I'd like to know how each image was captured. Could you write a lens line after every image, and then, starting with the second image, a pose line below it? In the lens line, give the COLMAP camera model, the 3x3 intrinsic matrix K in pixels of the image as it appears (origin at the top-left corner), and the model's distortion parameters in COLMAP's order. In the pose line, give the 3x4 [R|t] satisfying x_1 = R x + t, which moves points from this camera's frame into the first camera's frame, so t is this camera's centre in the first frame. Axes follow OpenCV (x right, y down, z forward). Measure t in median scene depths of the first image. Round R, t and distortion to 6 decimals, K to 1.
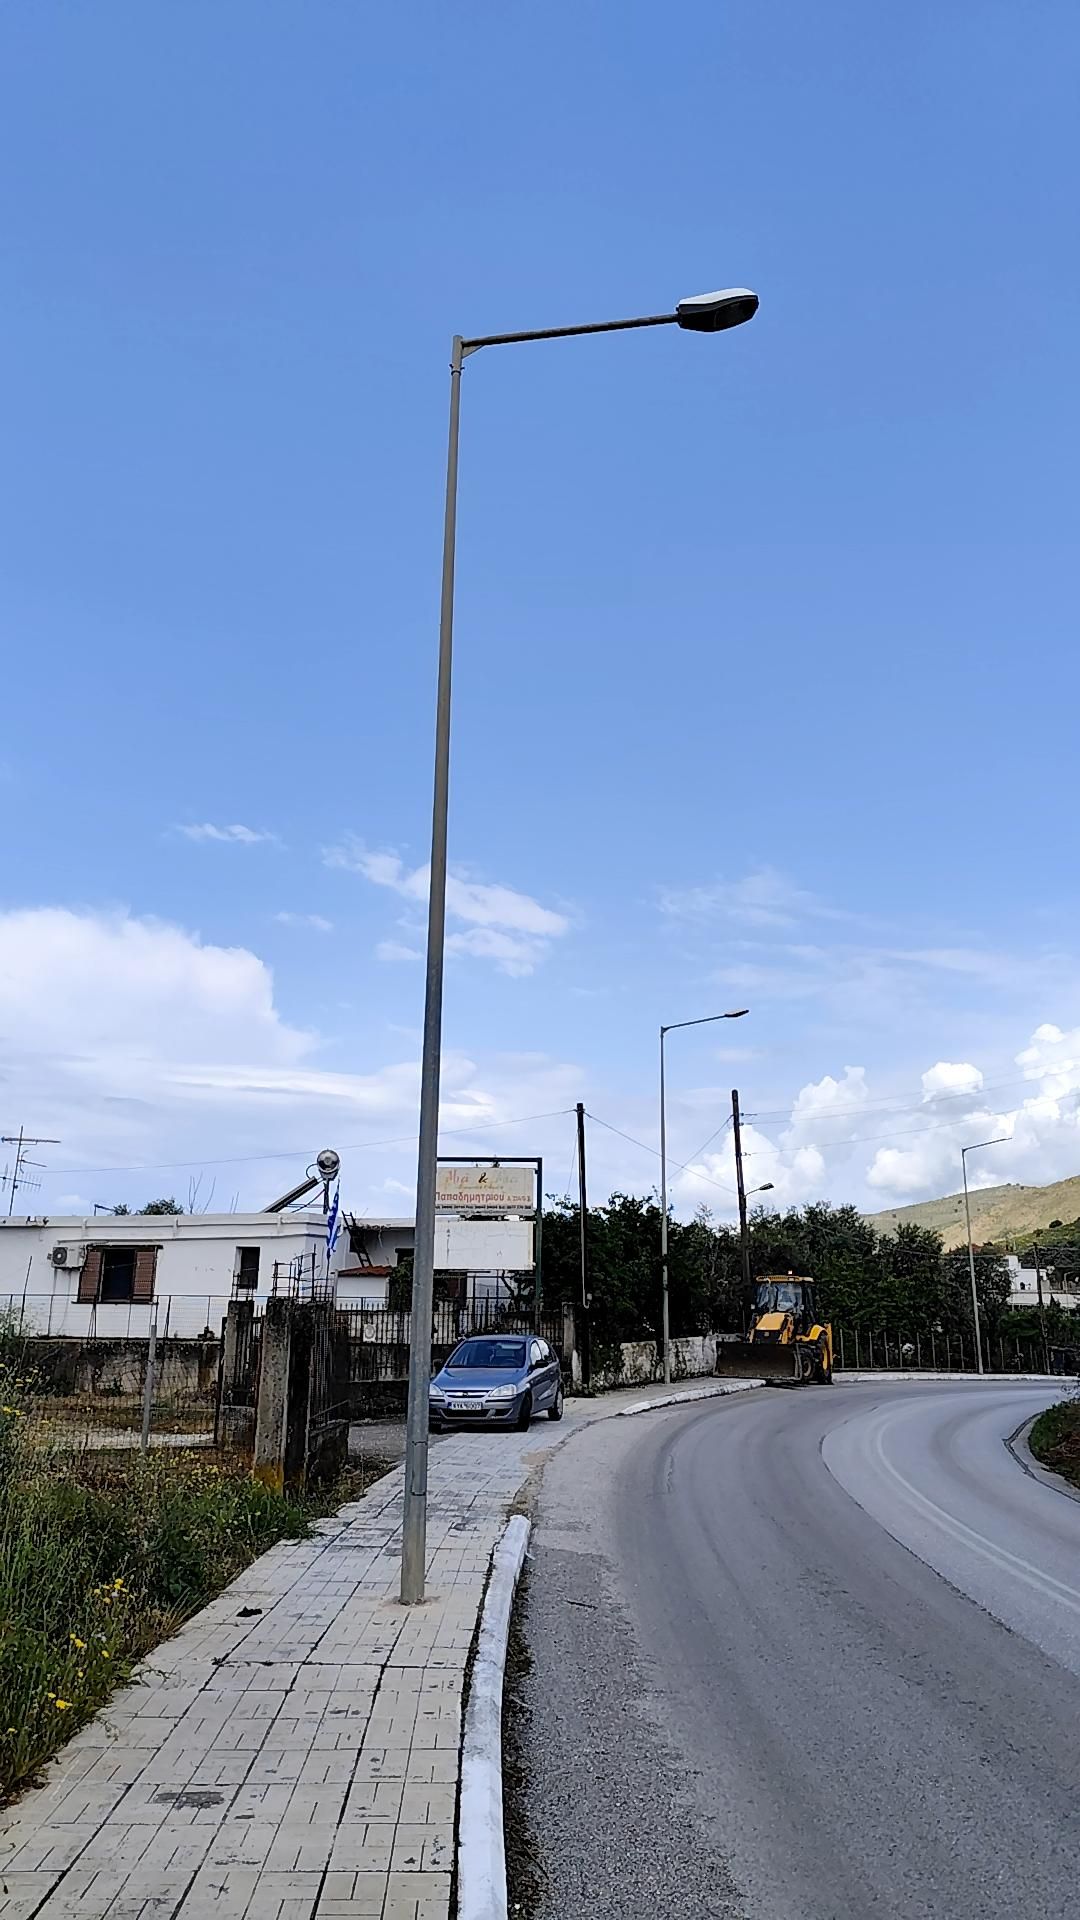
lens RADIAL K [[1325.4, 0, 532.8], [0, 1325.4, 958.5], [0, 0, 1]] dist [0.037417, -0.047921]
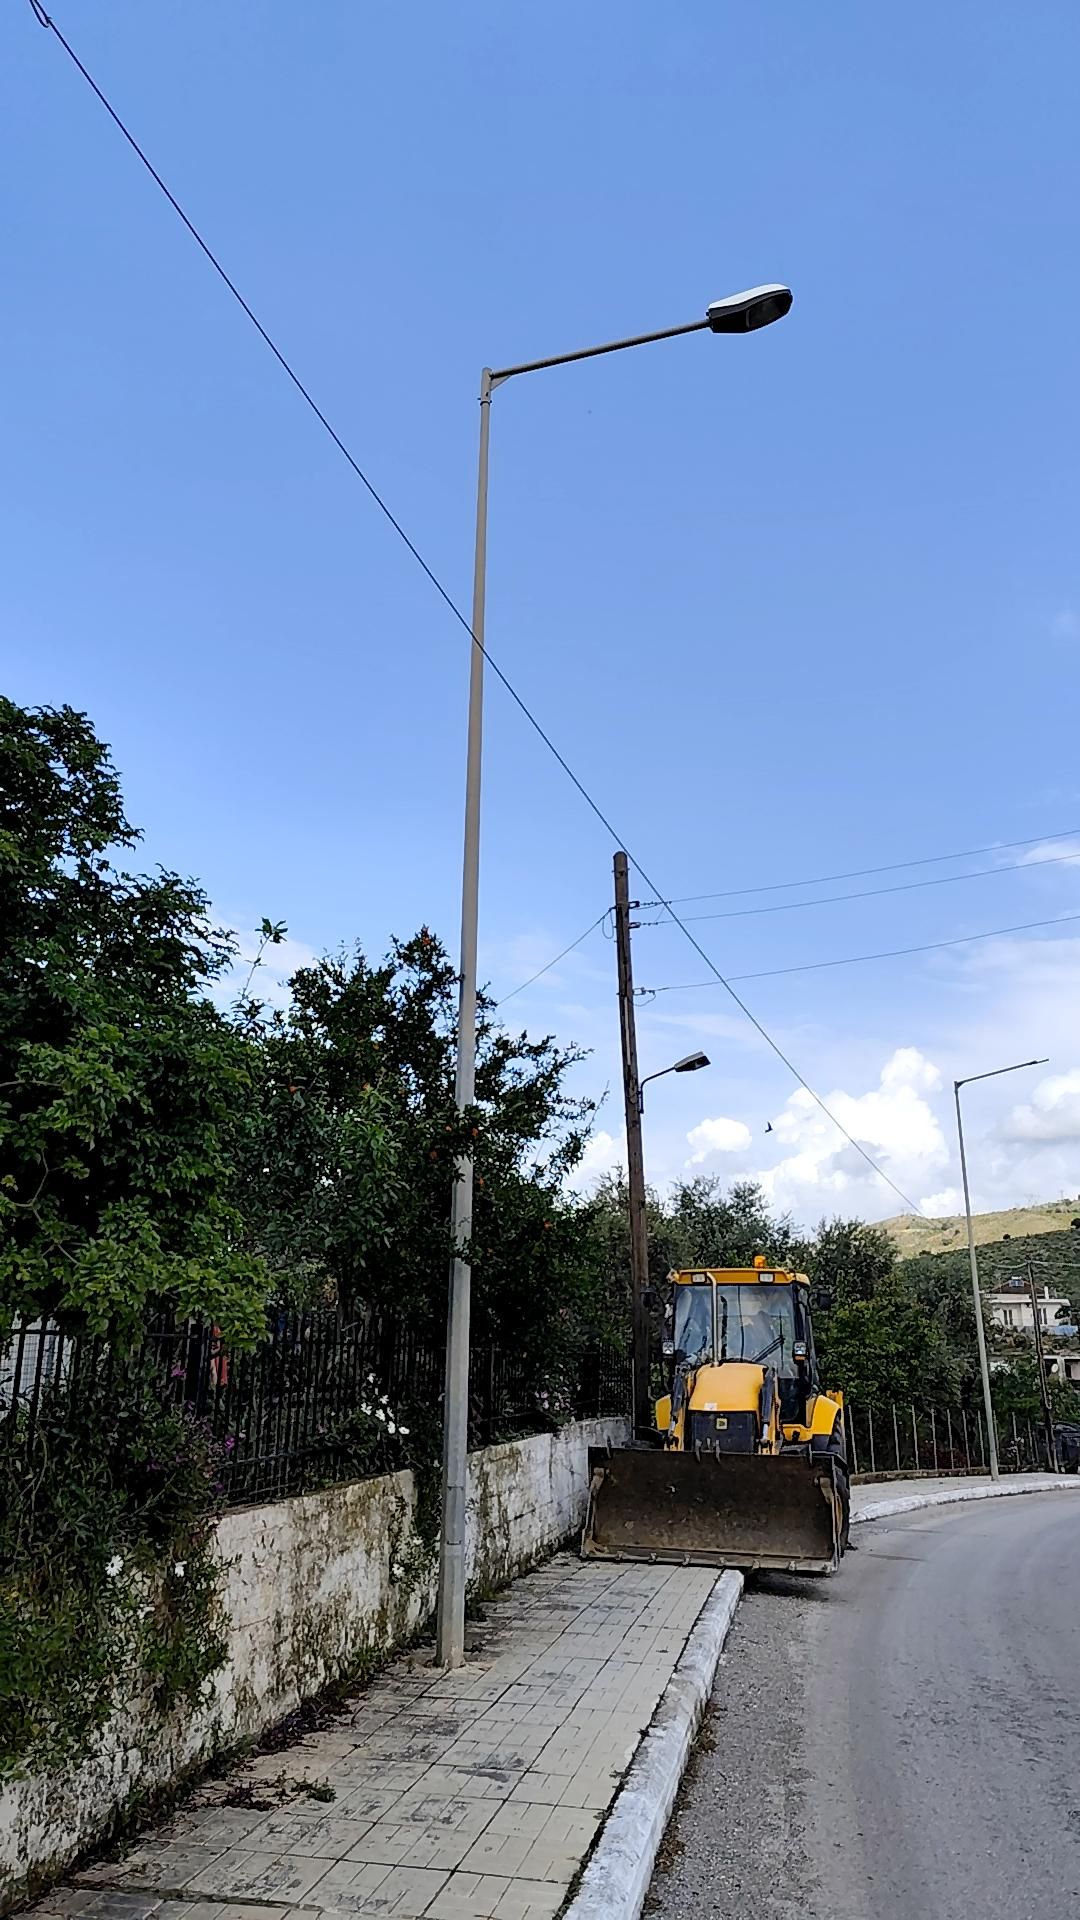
lens RADIAL K [[1325.4, 0, 532.8], [0, 1325.4, 958.5], [0, 0, 1]] dist [0.037417, -0.047921]
pose [[0.984950, 0.051204, 0.165079, 0.059558], [-0.044628, 0.998065, -0.043302, 0.174125], [-0.166977, 0.035283, 0.985329, 0.646522]]
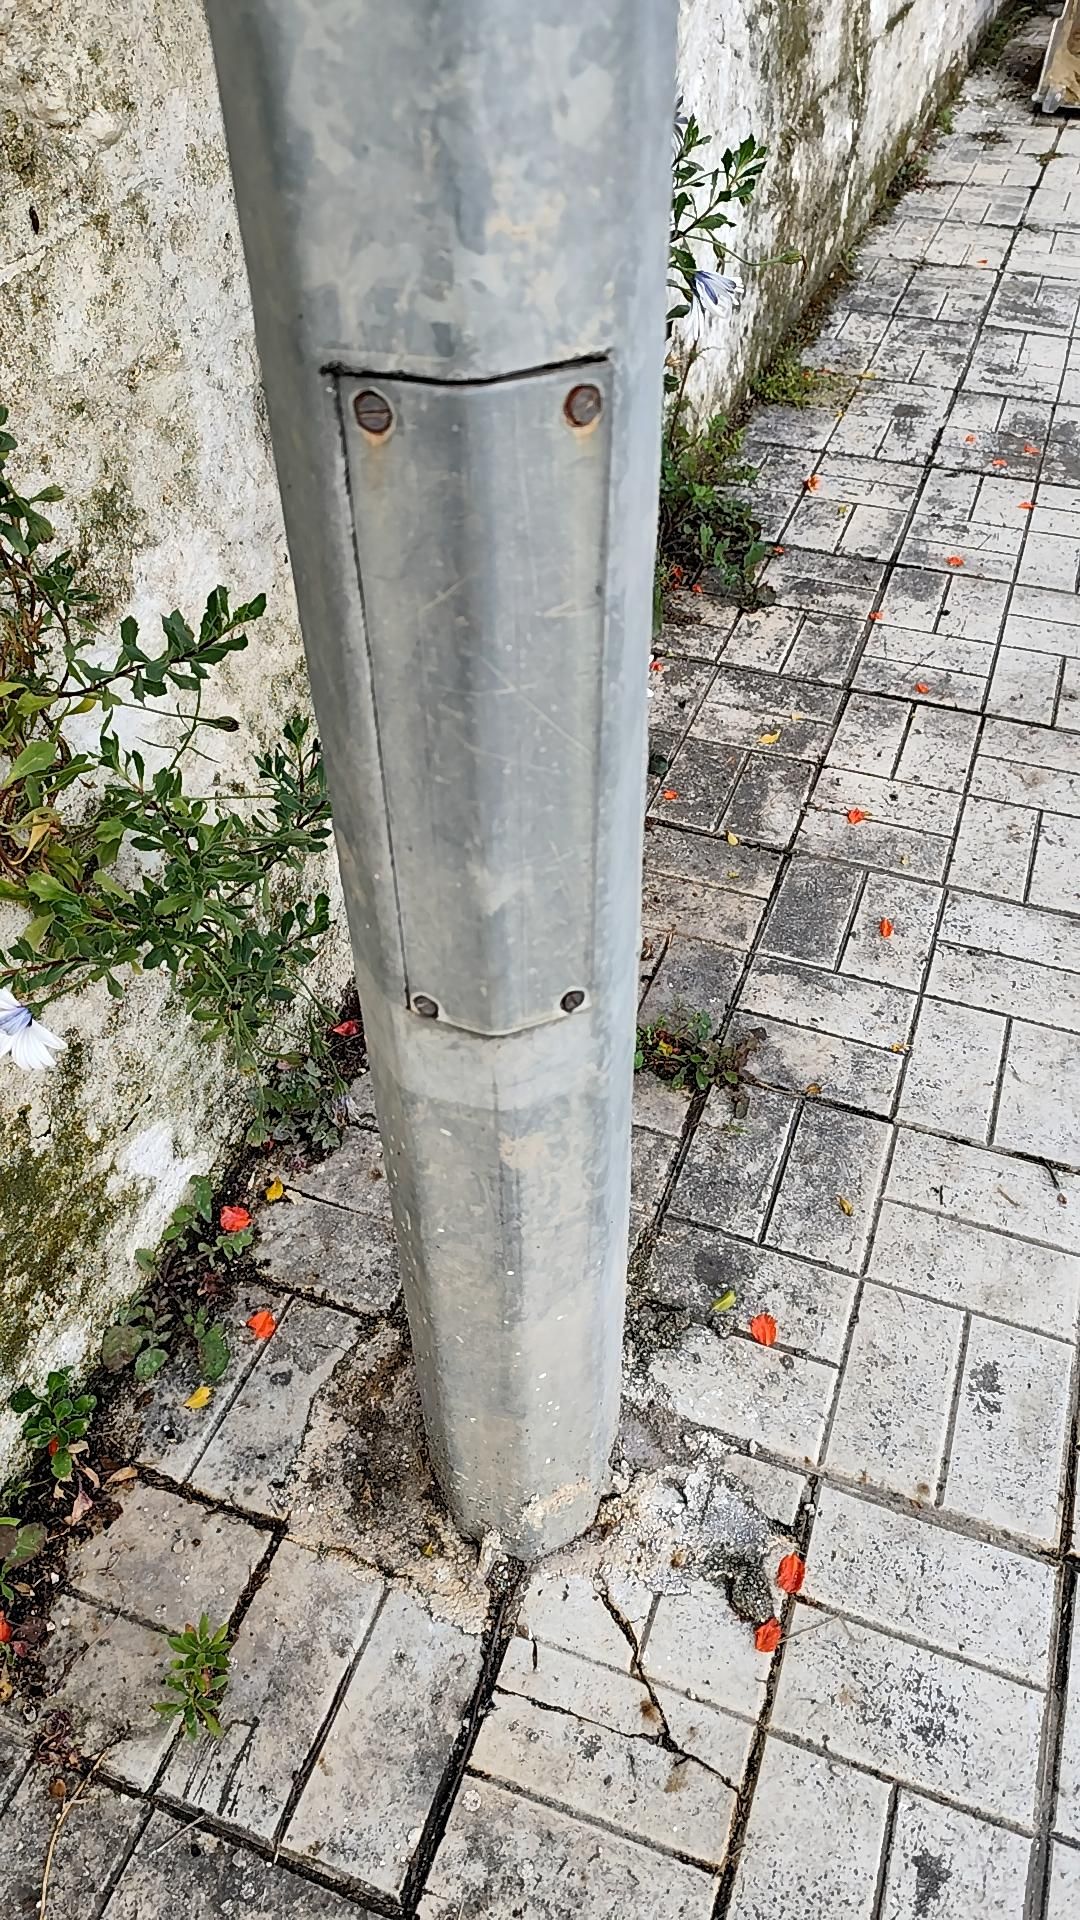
lens RADIAL K [[1325.4, 0, 532.8], [0, 1325.4, 958.5], [0, 0, 1]] dist [0.037417, -0.047921]
pose [[0.999650, -0.024530, -0.009868, 0.087185], [0.021092, 0.514758, 0.857076, 0.242398], [-0.015944, -0.856985, 0.515095, 0.848052]]
